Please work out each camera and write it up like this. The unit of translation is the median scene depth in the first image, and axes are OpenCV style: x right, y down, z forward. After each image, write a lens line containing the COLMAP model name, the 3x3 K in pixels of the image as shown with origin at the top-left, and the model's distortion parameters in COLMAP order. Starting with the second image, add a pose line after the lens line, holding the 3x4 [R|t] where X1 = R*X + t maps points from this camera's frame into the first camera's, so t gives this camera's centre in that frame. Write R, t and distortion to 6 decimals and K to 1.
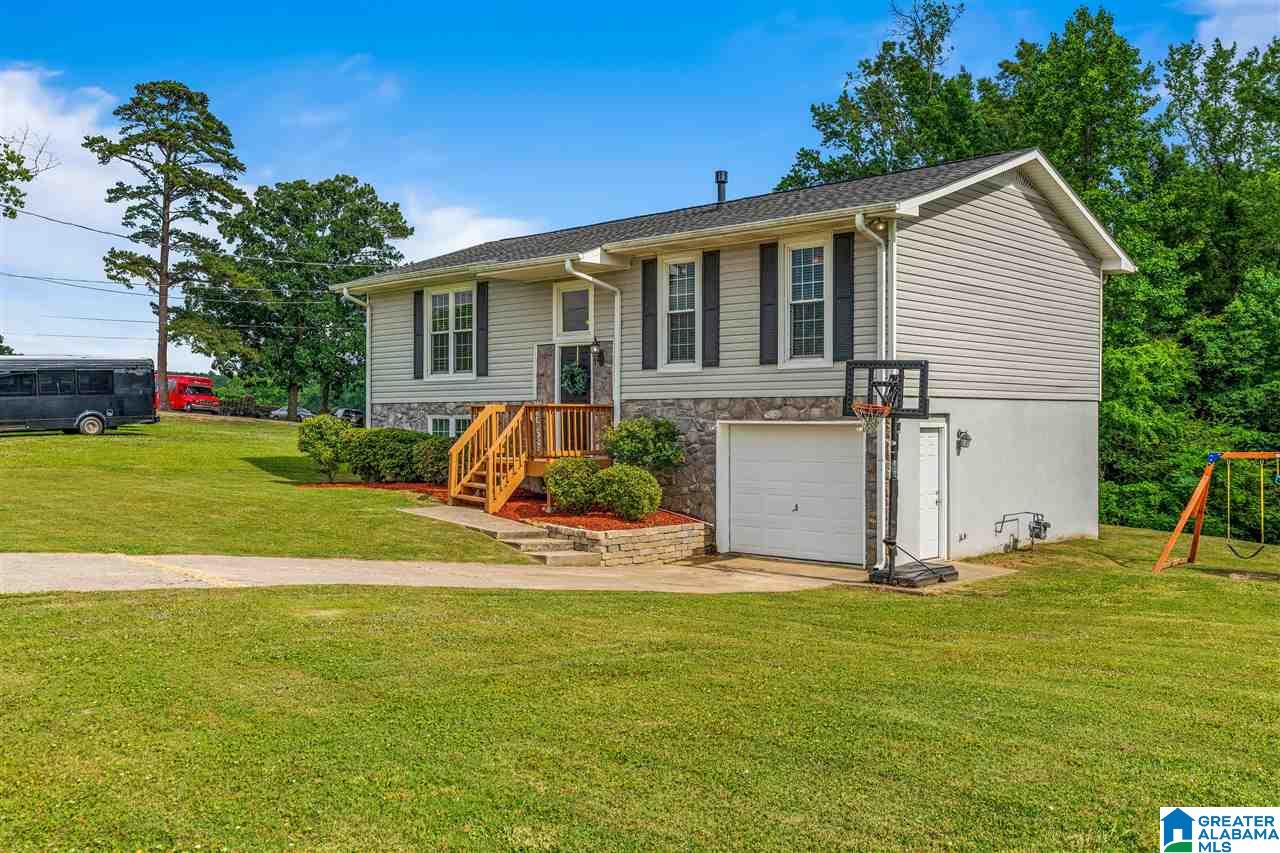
lens RADIAL K [[1074.6, 0, 634.7], [0, 1074.6, 424.1], [0, 0, 1]] dist [0.006930, -0.010006]
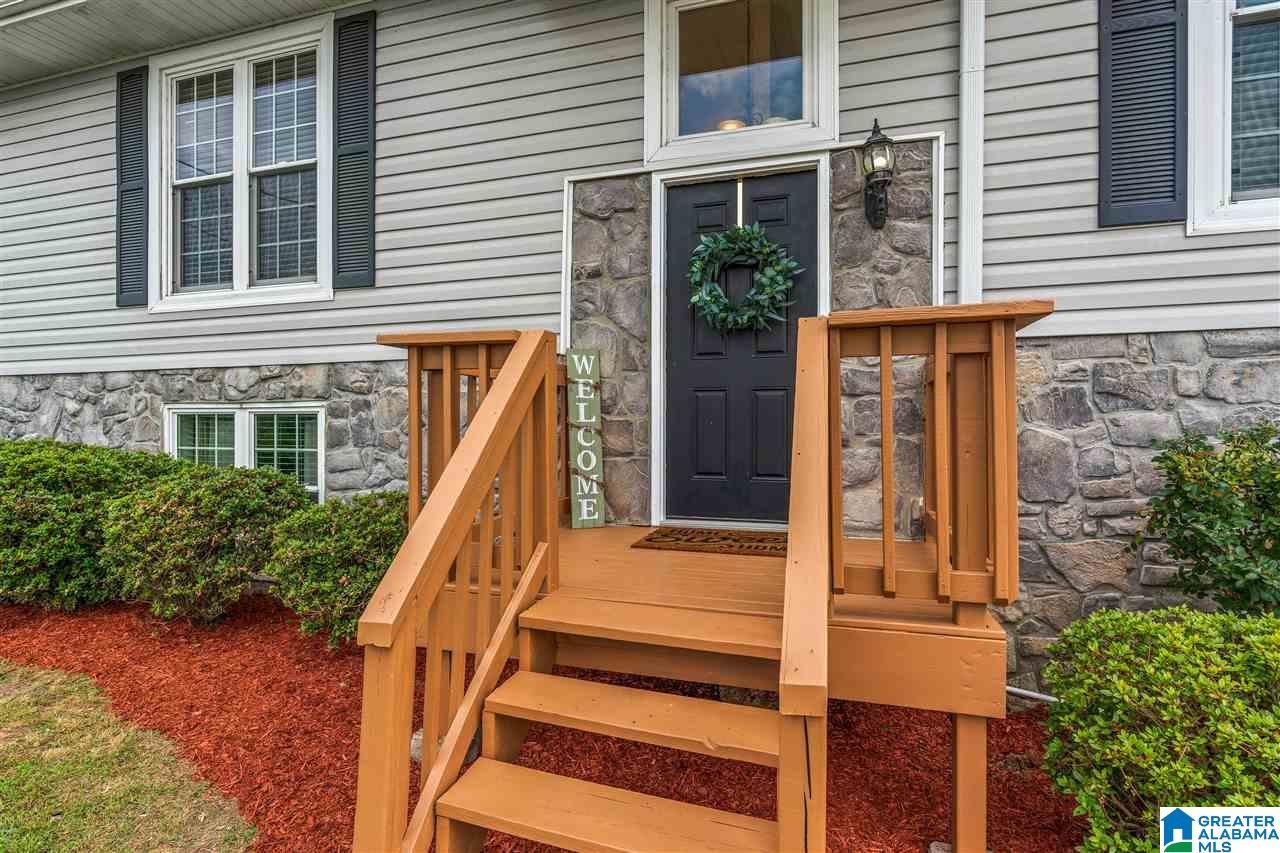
lens RADIAL K [[671.0, 0, 639.2], [0, 671.0, 427.3], [0, 0, 1]] dist [-0.003314, -0.000759]
pose [[0.907354, -0.001341, 0.420365, -0.144318], [0.002803, 0.999992, -0.002860, 0.000749], [-0.420358, 0.003773, 0.907350, 0.741376]]
